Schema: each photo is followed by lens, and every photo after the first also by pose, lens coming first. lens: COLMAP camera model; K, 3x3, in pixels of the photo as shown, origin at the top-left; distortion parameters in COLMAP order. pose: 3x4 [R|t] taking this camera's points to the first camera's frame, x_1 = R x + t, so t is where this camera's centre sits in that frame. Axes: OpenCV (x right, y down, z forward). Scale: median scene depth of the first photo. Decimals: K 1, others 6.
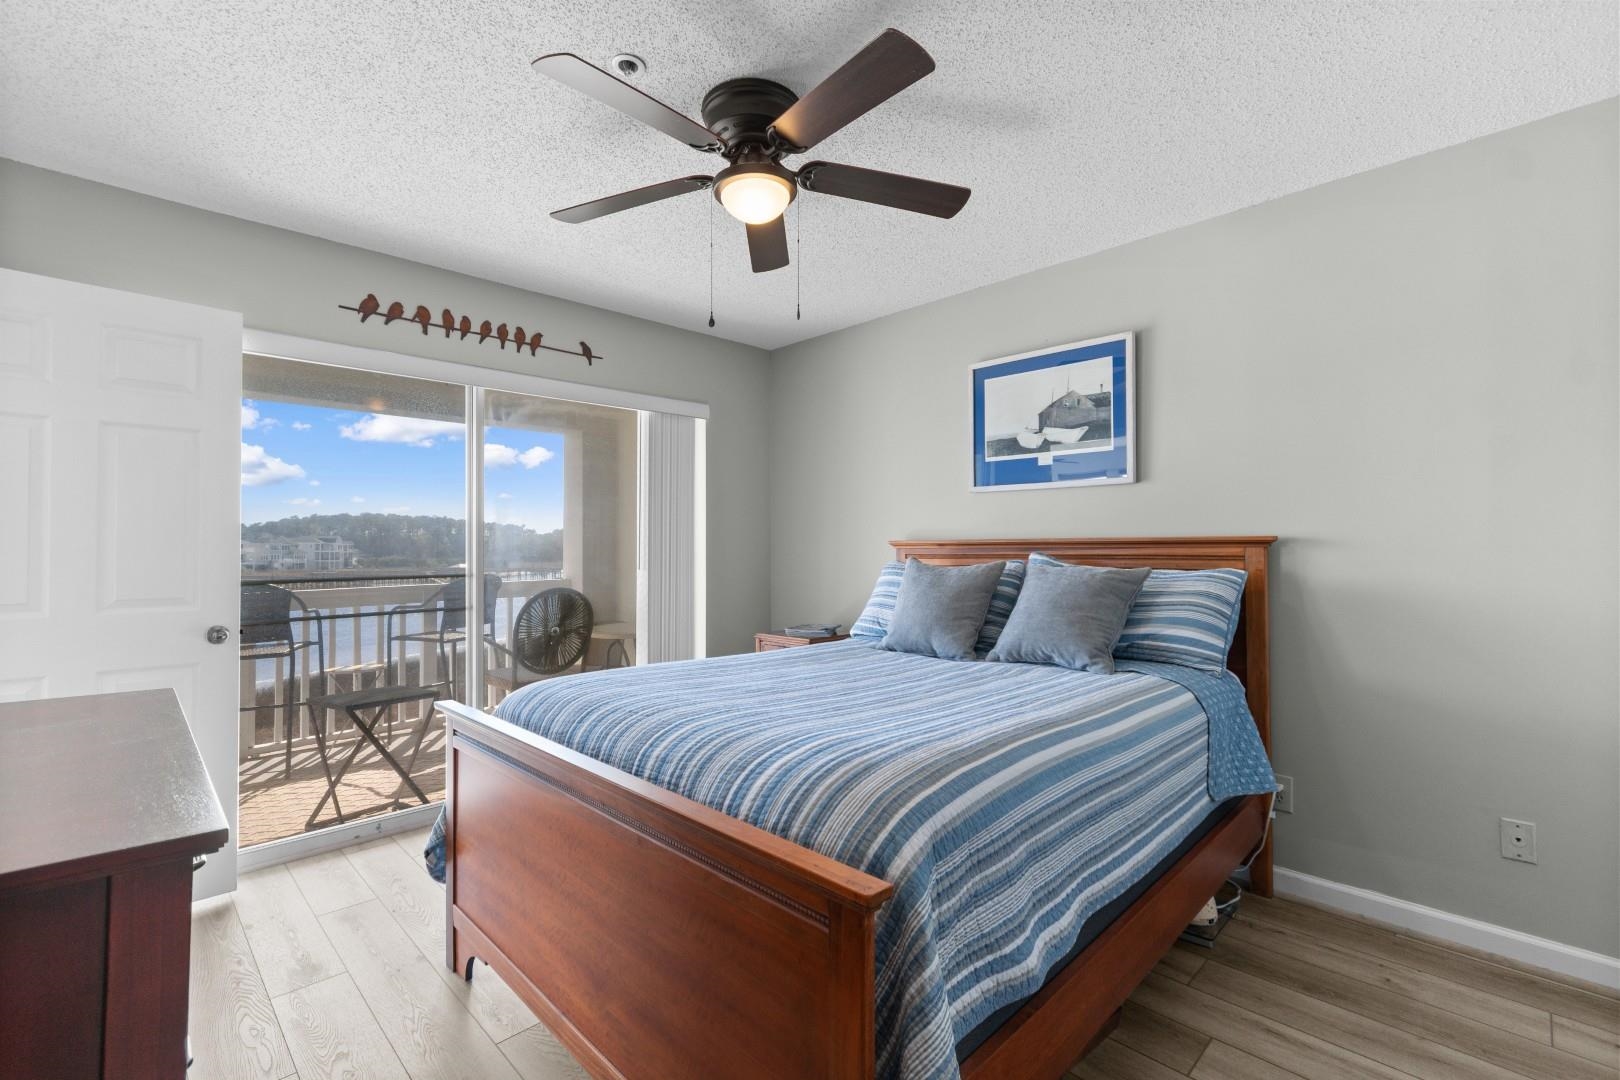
lens RADIAL K [[713.6, 0, 814.5], [0, 713.6, 541.0], [0, 0, 1]] dist [0.005002, -0.002089]
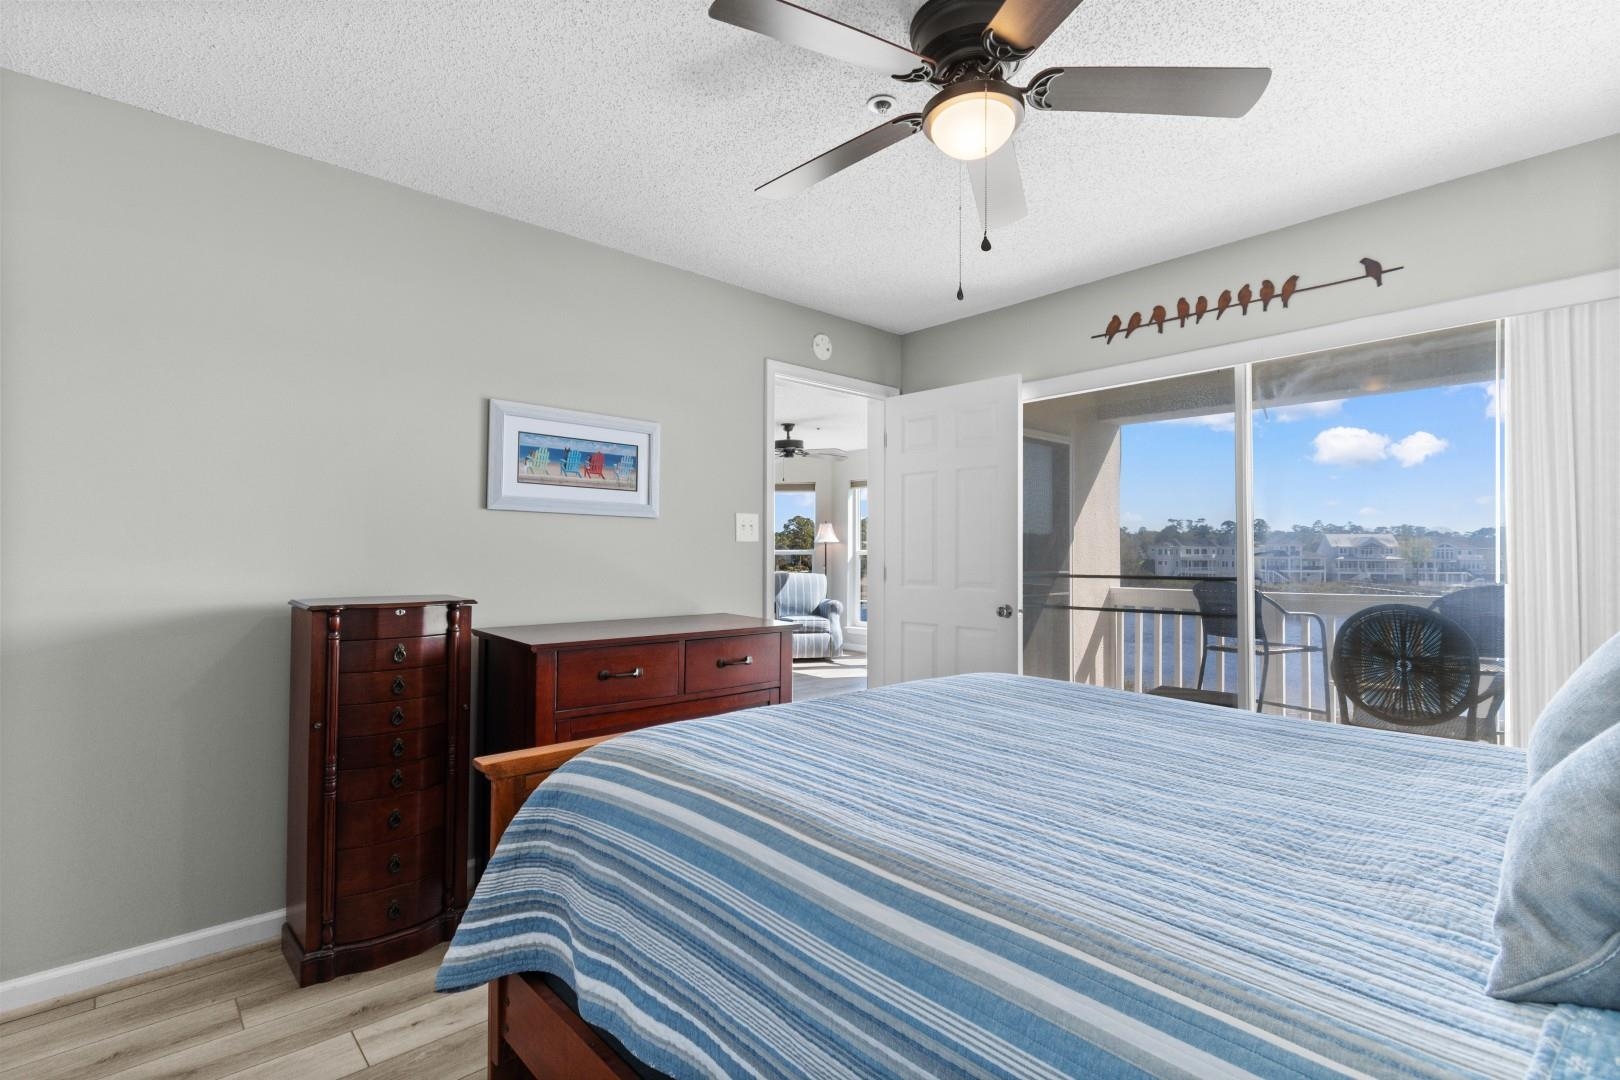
lens RADIAL K [[756.9, 0, 801.8], [0, 756.9, 547.5], [0, 0, 1]] dist [0.003991, -0.004724]
pose [[-0.057349, -0.004795, -0.998343, 0.527986], [0.009142, 0.999944, -0.005328, 0.009864], [0.998312, -0.009433, -0.057302, 0.553320]]
